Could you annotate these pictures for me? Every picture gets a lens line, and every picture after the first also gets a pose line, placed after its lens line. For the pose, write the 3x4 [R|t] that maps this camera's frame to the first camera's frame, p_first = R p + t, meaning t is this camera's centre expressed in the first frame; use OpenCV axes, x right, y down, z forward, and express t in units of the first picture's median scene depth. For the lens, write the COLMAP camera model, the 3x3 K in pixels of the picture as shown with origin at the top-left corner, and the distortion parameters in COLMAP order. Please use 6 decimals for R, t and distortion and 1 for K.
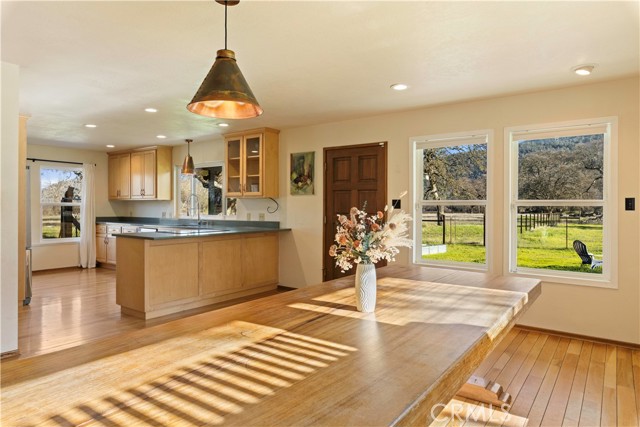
lens RADIAL K [[402.0, 0, 321.0], [0, 402.0, 212.7], [0, 0, 1]] dist [0.001311, 0.003126]
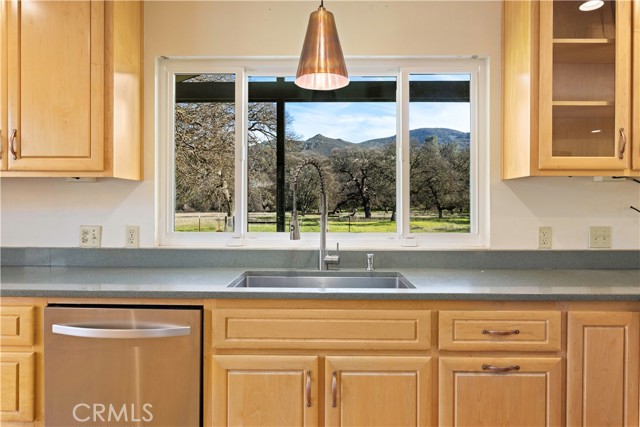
lens RADIAL K [[440.3, 0, 320.0], [0, 440.3, 212.5], [0, 0, 1]] dist [0.012703, 0.000732]
pose [[0.798726, -0.007066, 0.601654, -0.514040], [0.008442, 0.999964, 0.000536, -0.010817], [-0.601636, 0.004651, 0.798757, 0.786180]]
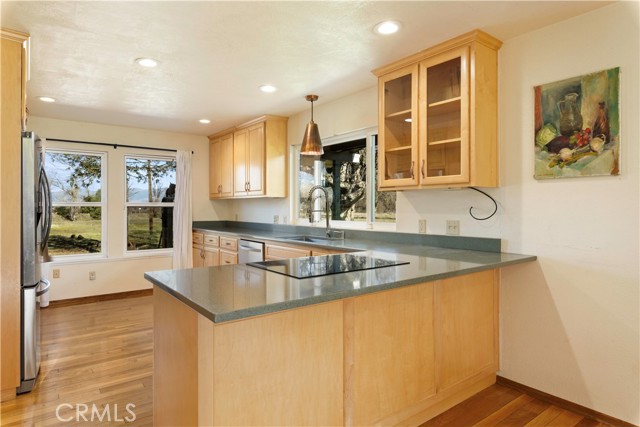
lens RADIAL K [[380.9, 0, 319.9], [0, 380.9, 211.6], [0, 0, 1]] dist [0.004853, 0.000493]
pose [[0.960852, -0.002229, -0.277055, -0.162570], [0.002450, 0.999997, 0.000452, -0.008830], [0.277053, -0.001113, 0.960854, 0.462299]]
